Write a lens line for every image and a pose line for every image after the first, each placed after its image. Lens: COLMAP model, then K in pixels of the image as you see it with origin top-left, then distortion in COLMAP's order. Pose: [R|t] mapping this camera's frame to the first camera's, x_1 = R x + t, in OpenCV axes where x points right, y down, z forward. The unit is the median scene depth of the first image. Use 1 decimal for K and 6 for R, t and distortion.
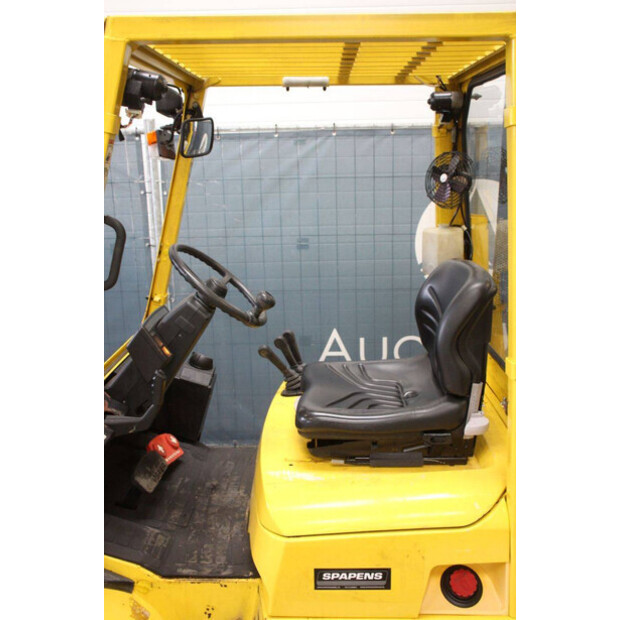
lens RADIAL K [[636.3, 0, 320.3], [0, 636.3, 312.0], [0, 0, 1]] dist [-0.036523, 0.000000]
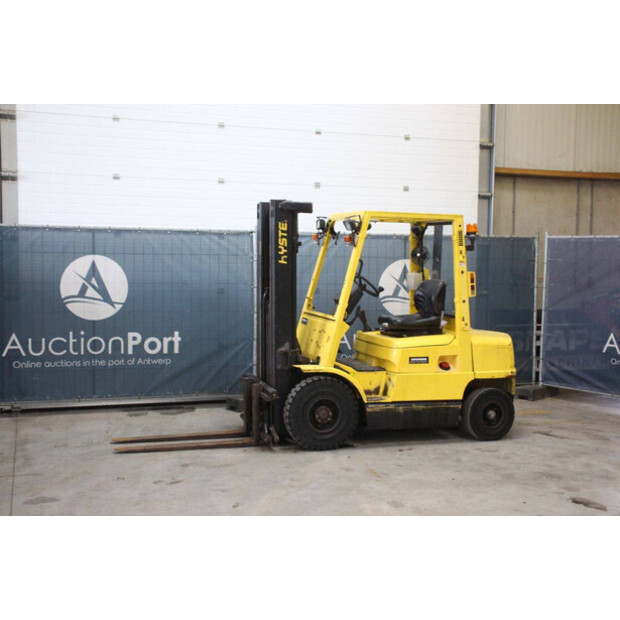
lens RADIAL K [[829.7, 0, 316.2], [0, 829.7, 304.6], [0, 0, 1]] dist [0.047205, 0.000000]
pose [[0.949287, 0.015195, 0.314042, -1.588633], [0.042223, 0.983623, -0.175225, 0.730738], [-0.311561, 0.179598, 0.933099, -2.616175]]
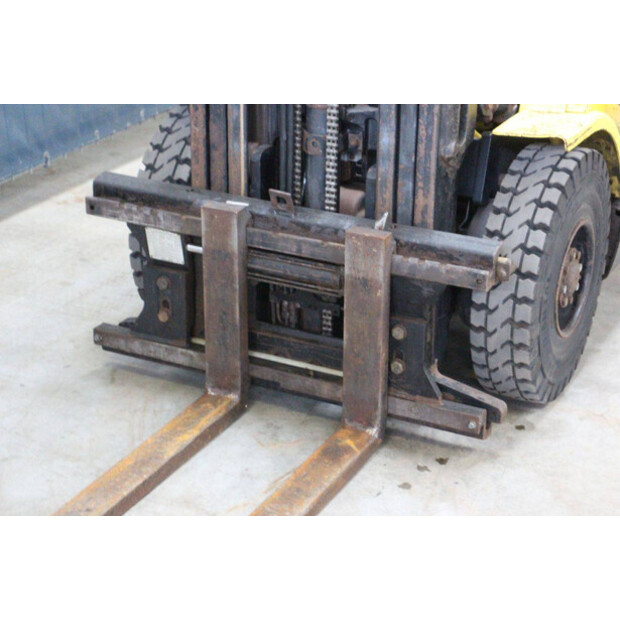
lens RADIAL K [[1456.8, 0, 312.5], [0, 1456.8, 308.1], [0, 0, 1]] dist [0.439654, 0.000000]
pose [[0.429043, -0.320940, 0.844346, -2.150041], [0.196138, 0.945549, 0.259743, 0.051997], [-0.881732, 0.054167, 0.468630, 0.270633]]
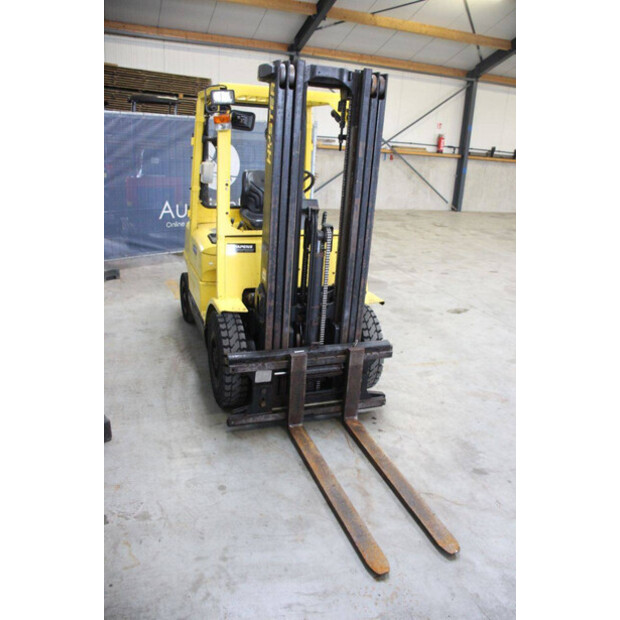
lens RADIAL K [[506.9, 0, 317.6], [0, 506.9, 310.9], [0, 0, 1]] dist [-0.153689, 0.113454]
pose [[-0.368758, -0.312133, 0.875551, -1.986045], [0.168662, 0.903829, 0.393250, -0.334987], [-0.914096, 0.292686, -0.280649, 1.522411]]
